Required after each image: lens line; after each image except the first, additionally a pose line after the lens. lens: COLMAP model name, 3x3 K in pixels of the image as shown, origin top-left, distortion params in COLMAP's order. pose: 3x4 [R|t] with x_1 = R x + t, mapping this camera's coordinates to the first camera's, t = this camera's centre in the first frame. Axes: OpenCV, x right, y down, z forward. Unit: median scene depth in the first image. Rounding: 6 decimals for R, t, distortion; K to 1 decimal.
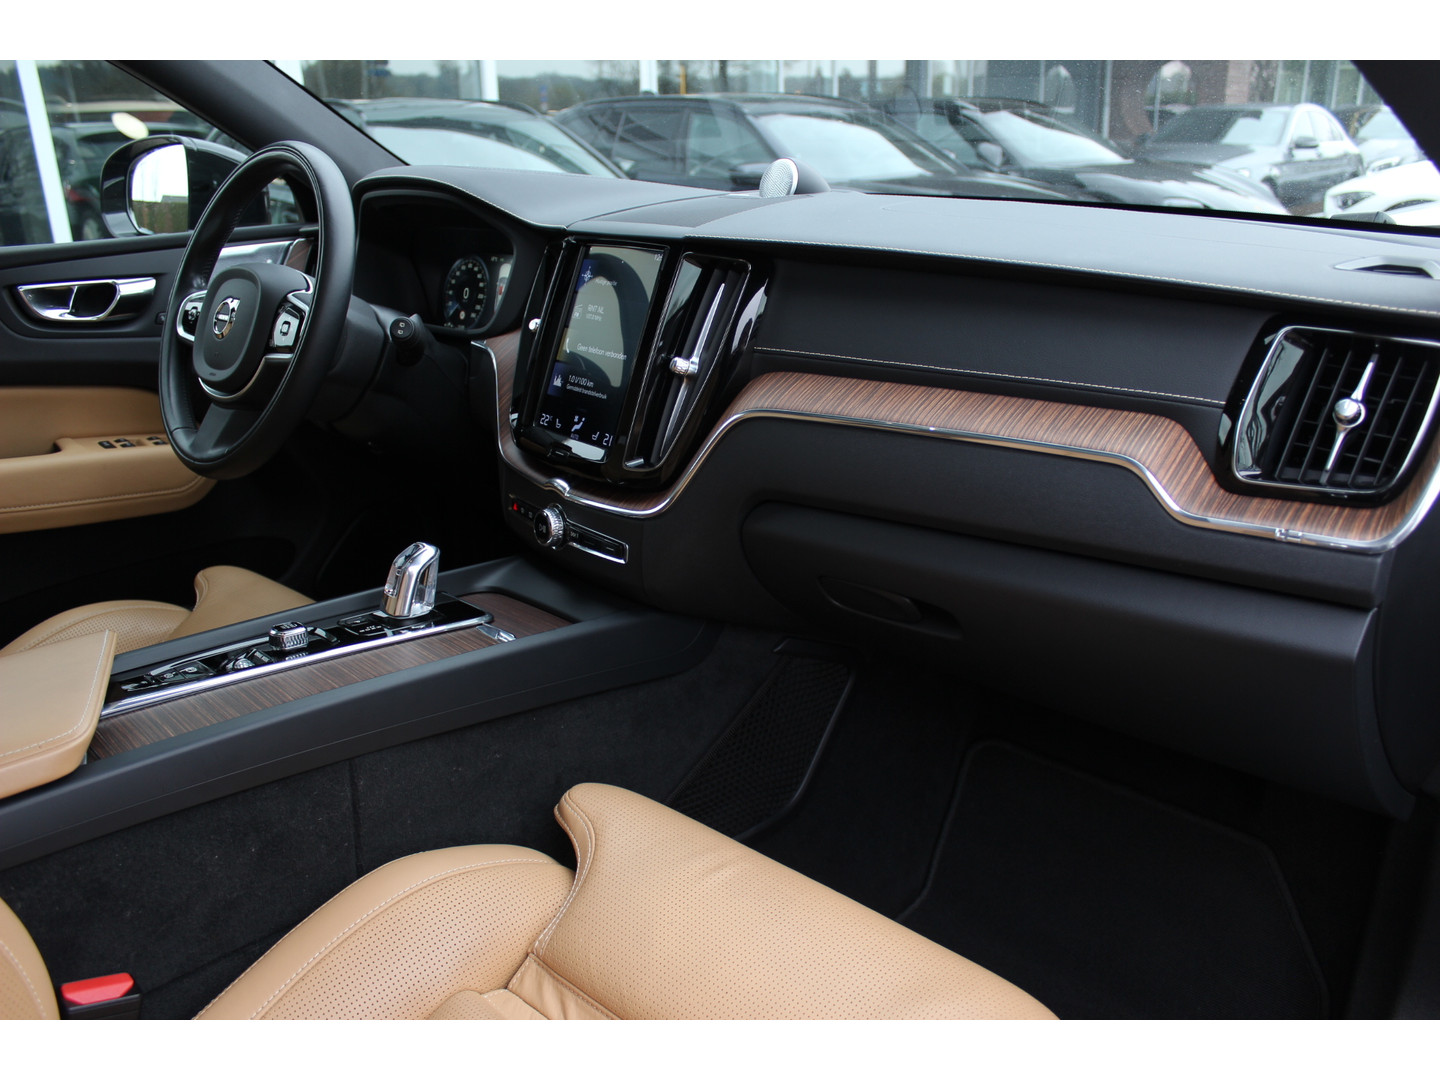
lens RADIAL K [[1173.5, 0, 720.0], [0, 1173.5, 540.0], [0, 0, 1]] dist [-0.175965, 0.153851]
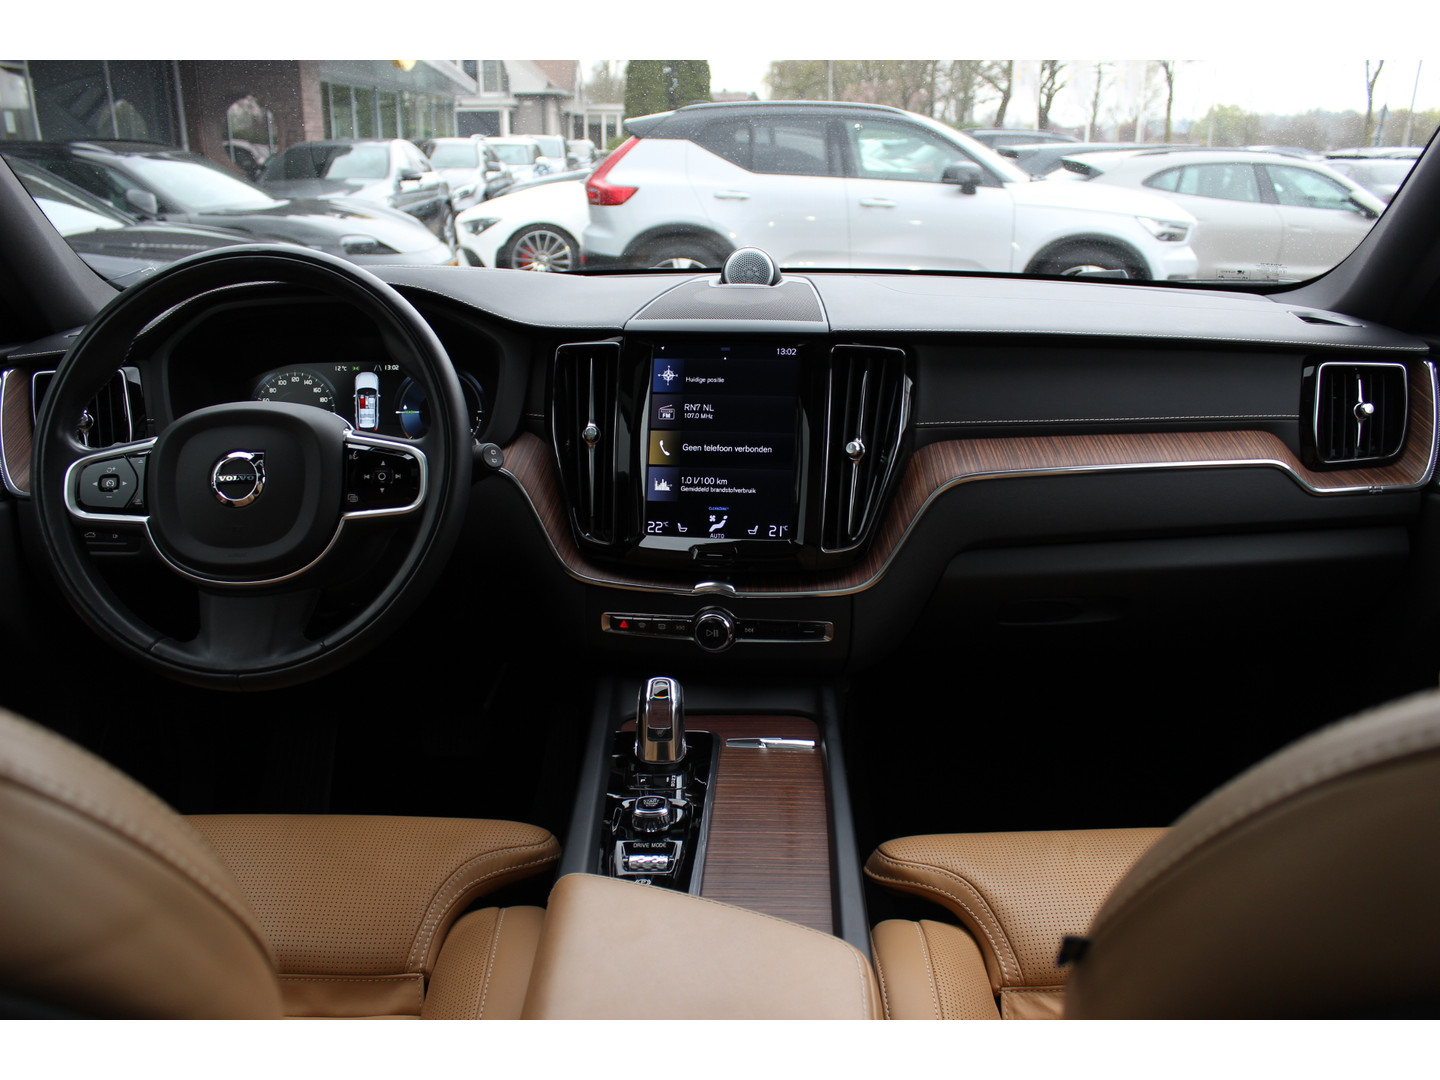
lens RADIAL K [[1173.5, 0, 720.0], [0, 1173.5, 540.0], [0, 0, 1]] dist [-0.175965, 0.153851]
pose [[0.719614, -0.201616, 0.664460, -0.753991], [0.219103, 0.973962, 0.058237, -0.136823], [-0.658900, 0.103677, 0.745052, 0.241426]]
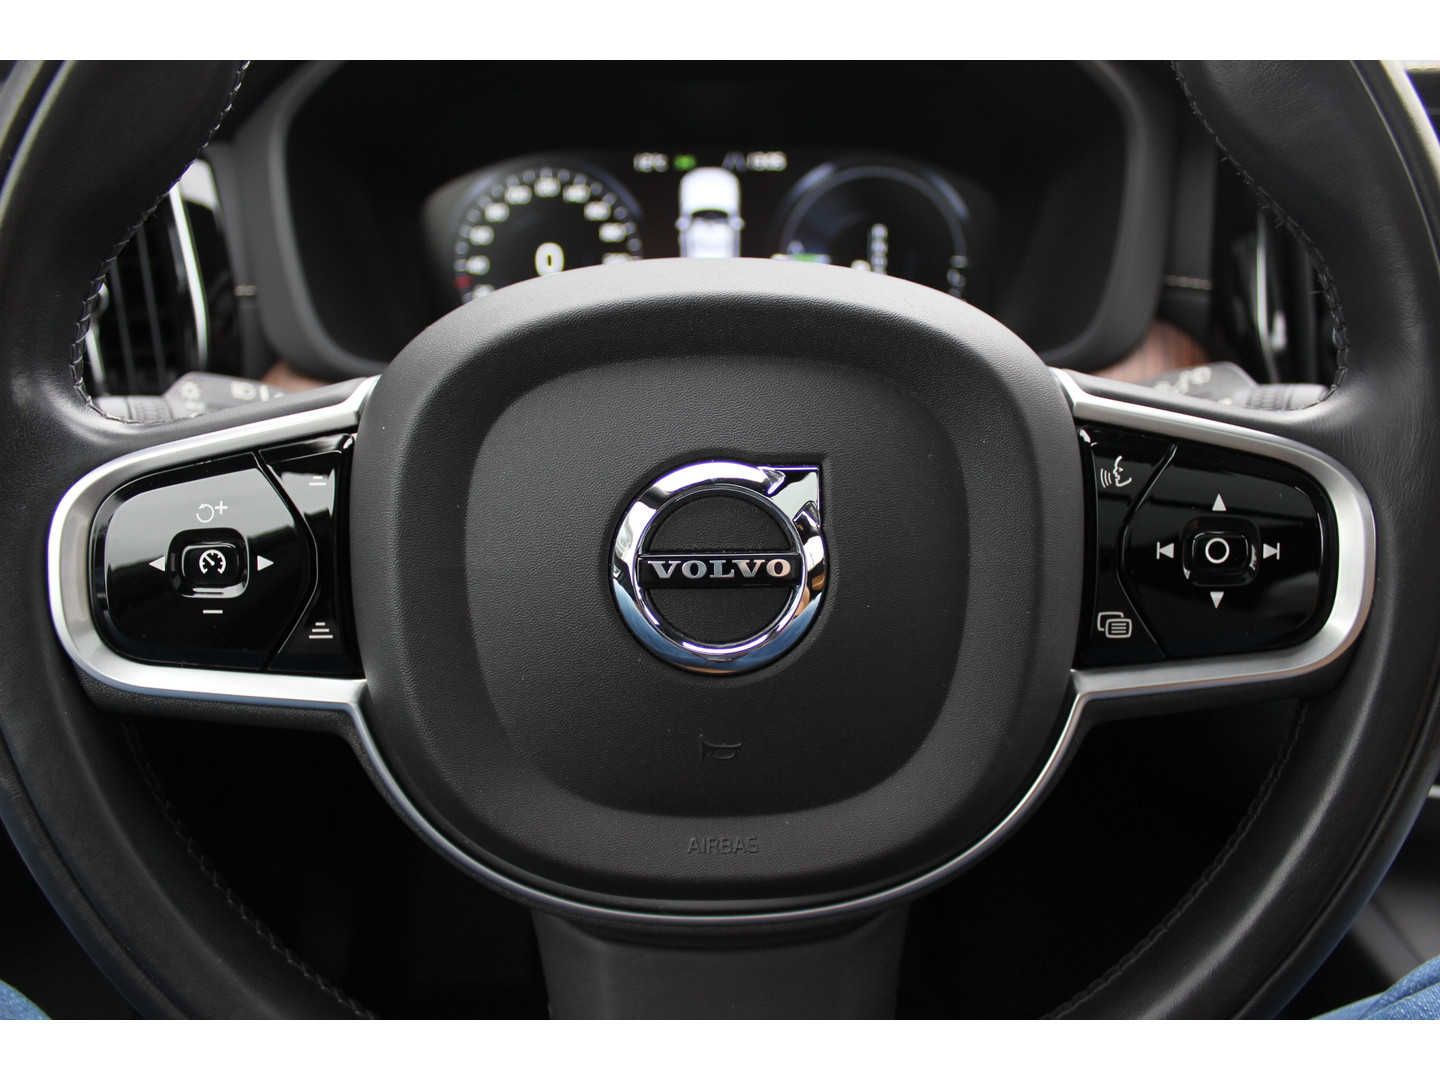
lens RADIAL K [[1234.9, 0, 676.5], [0, 1234.9, 592.0], [0, 0, 1]] dist [-0.176613, 0.192999]
pose [[0.742750, -0.308021, 0.594513, -0.599669], [0.214617, 0.950577, 0.224371, -0.253143], [-0.634242, -0.039059, 0.772148, 0.880652]]
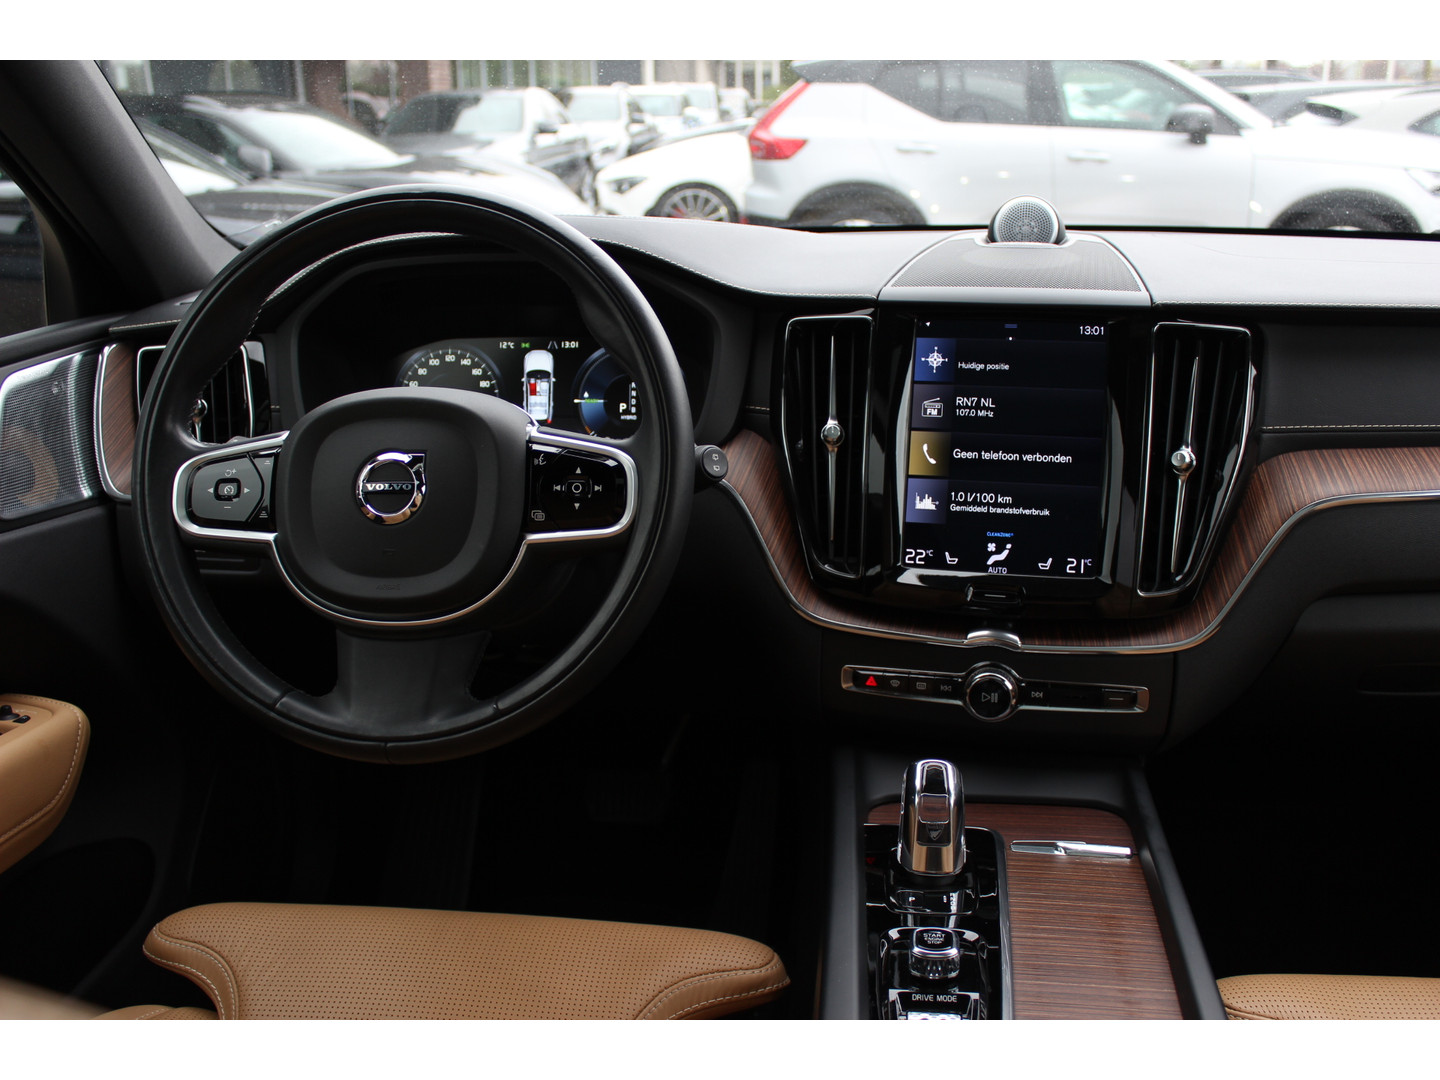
lens RADIAL K [[1327.7, 0, 720.0], [0, 1327.7, 540.0], [0, 0, 1]] dist [-0.155190, 0.126198]
pose [[0.799796, -0.184320, 0.571273, -0.724820], [0.203583, 0.978576, 0.030716, -0.163922], [-0.564695, 0.091735, 0.820186, 0.376104]]
